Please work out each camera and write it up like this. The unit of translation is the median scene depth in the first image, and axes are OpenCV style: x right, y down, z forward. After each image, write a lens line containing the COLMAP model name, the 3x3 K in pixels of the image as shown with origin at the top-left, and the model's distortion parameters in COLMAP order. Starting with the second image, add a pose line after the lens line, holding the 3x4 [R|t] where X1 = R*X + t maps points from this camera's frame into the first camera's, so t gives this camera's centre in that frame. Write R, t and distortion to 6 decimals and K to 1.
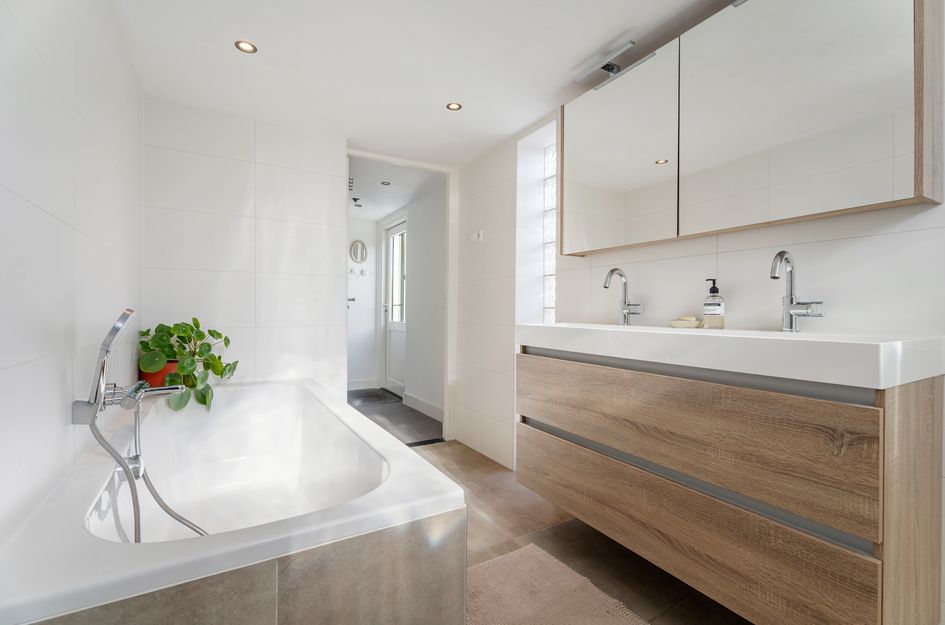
lens RADIAL K [[431.8, 0, 473.3], [0, 431.8, 312.6], [0, 0, 1]] dist [-0.017451, -0.001185]
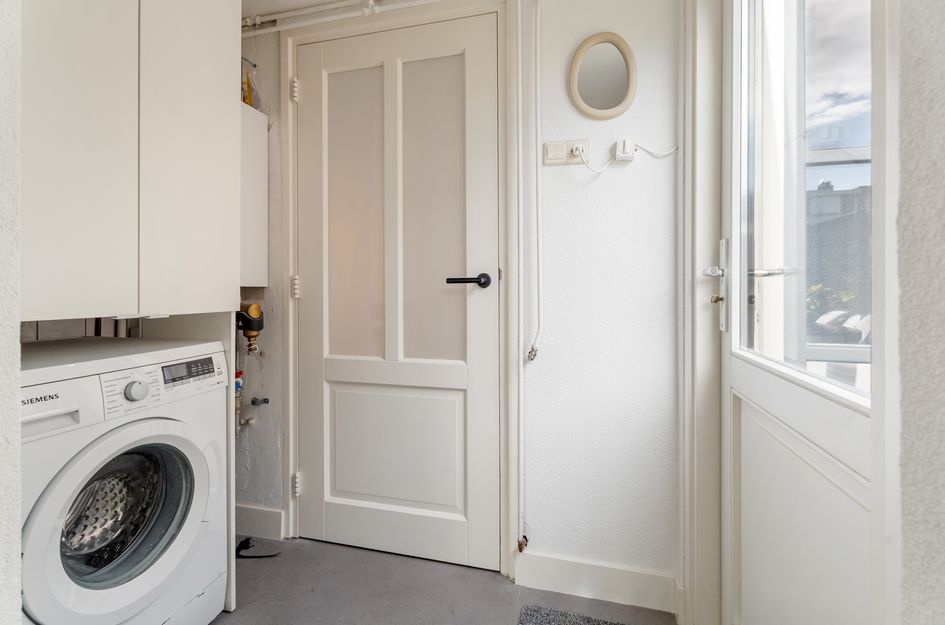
lens RADIAL K [[431.8, 0, 472.4], [0, 431.8, 310.7], [0, 0, 1]] dist [-0.017451, -0.001185]
pose [[0.738982, 0.002031, -0.673722, -0.146390], [0.002507, 0.999980, 0.005764, -0.000349], [0.673720, -0.005949, 0.738963, 0.749796]]
